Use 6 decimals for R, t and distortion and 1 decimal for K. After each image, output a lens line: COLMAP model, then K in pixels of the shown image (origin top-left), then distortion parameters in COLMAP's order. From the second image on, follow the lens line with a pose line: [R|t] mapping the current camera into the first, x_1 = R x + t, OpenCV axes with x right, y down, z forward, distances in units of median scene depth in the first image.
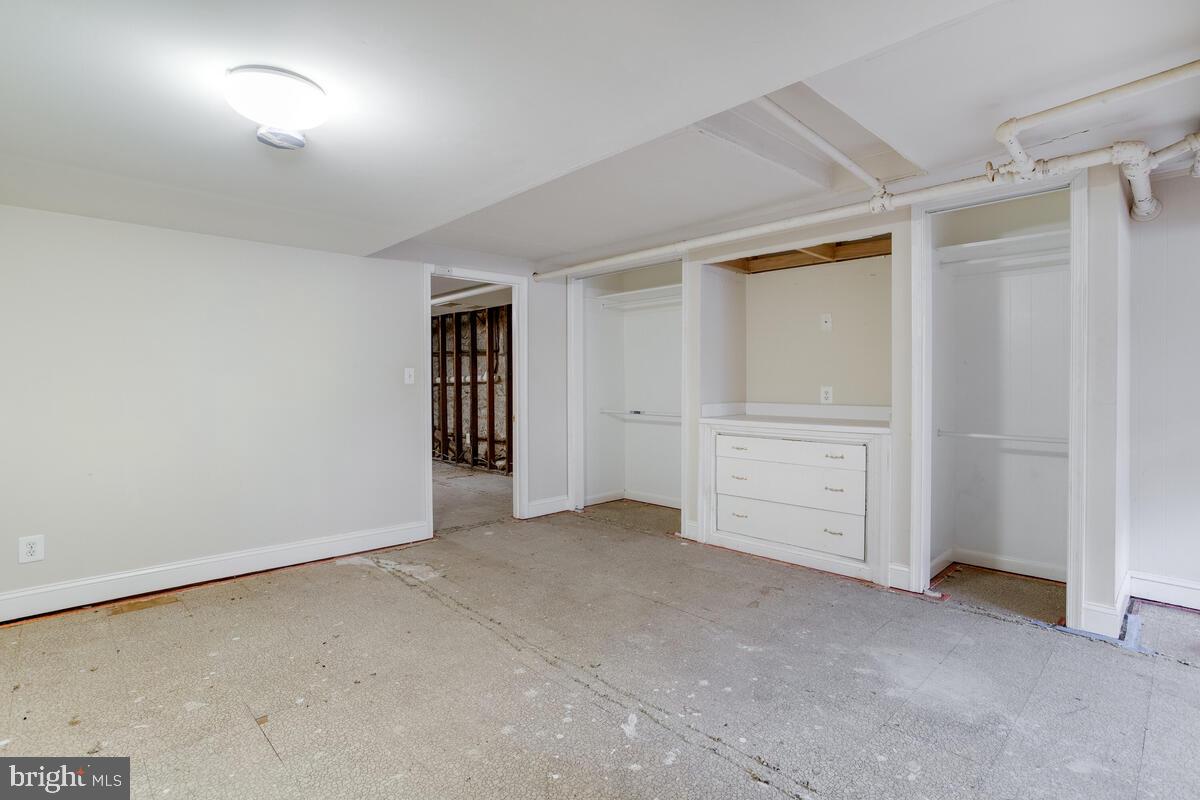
lens RADIAL K [[594.5, 0, 601.7], [0, 594.5, 378.5], [0, 0, 1]] dist [-0.054781, 0.033262]
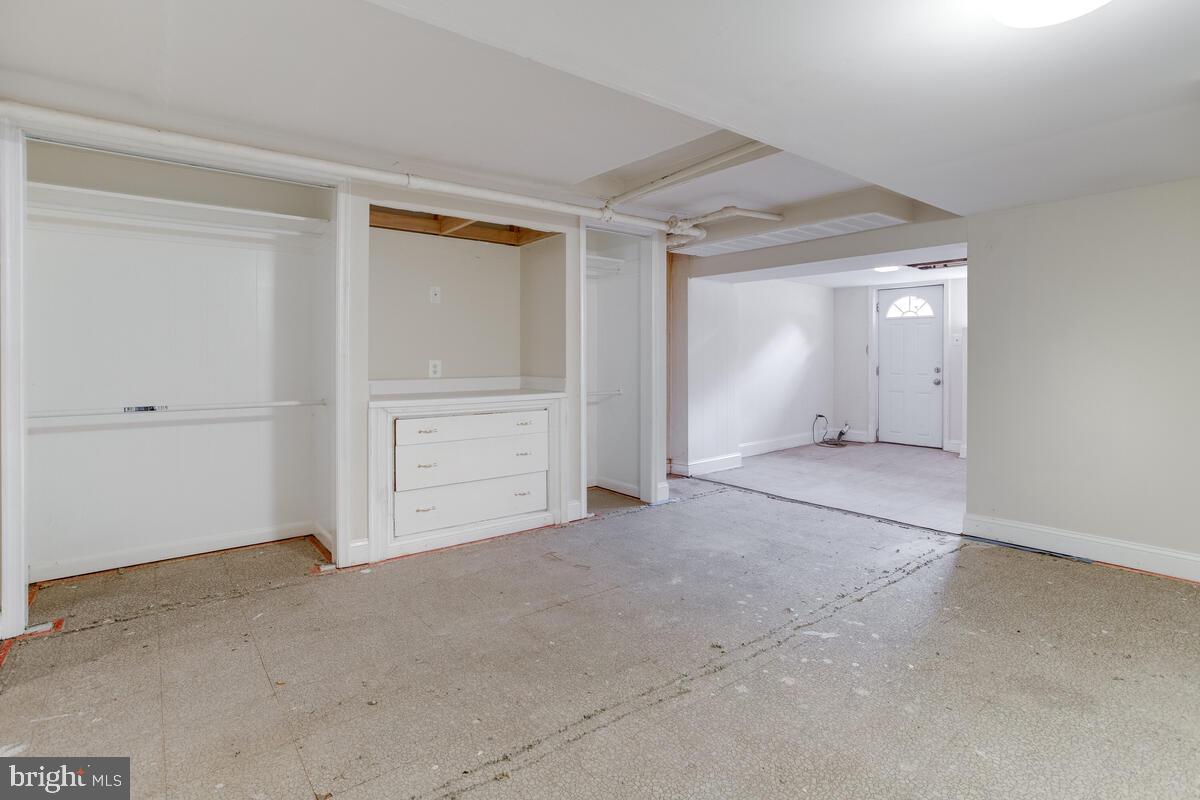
lens RADIAL K [[572.3, 0, 625.4], [0, 572.3, 348.1], [0, 0, 1]] dist [-0.052673, 0.028789]
pose [[0.092947, 0.017516, 0.995517, -0.706993], [-0.000248, 0.999846, -0.017569, 0.013348], [-0.995671, 0.001386, 0.092937, 0.790620]]
